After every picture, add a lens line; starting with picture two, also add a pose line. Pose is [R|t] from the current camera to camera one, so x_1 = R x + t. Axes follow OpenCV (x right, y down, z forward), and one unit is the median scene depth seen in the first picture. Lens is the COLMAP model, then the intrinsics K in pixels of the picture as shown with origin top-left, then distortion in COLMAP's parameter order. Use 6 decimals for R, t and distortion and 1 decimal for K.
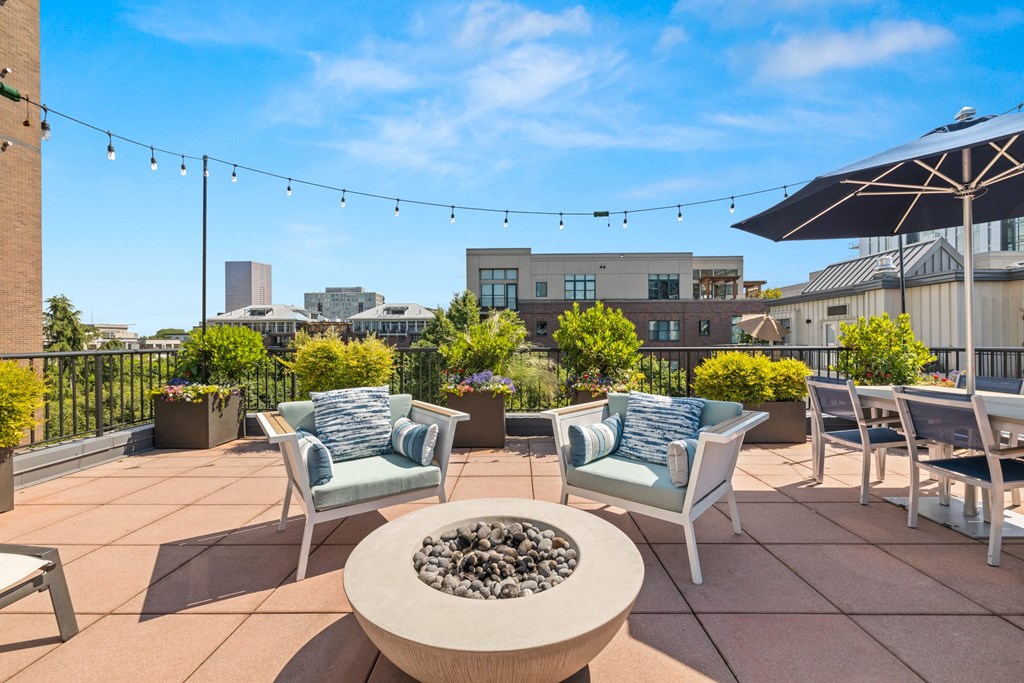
lens RADIAL K [[428.5, 0, 511.3], [0, 428.5, 340.7], [0, 0, 1]] dist [0.002169, -0.000777]
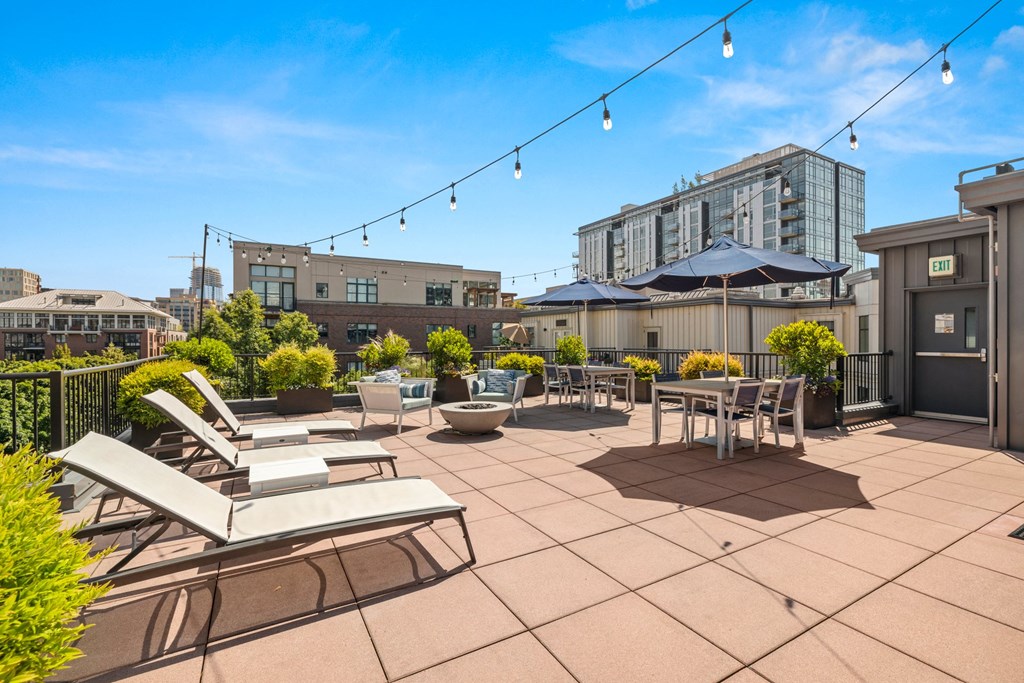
lens RADIAL K [[450.7, 0, 514.3], [0, 450.7, 345.4], [0, 0, 1]] dist [-0.003484, 0.000428]
pose [[0.859480, -0.003112, 0.511159, -0.157403], [-0.002196, 0.999950, 0.009781, -0.008657], [-0.511164, -0.009529, 0.859430, -0.230707]]
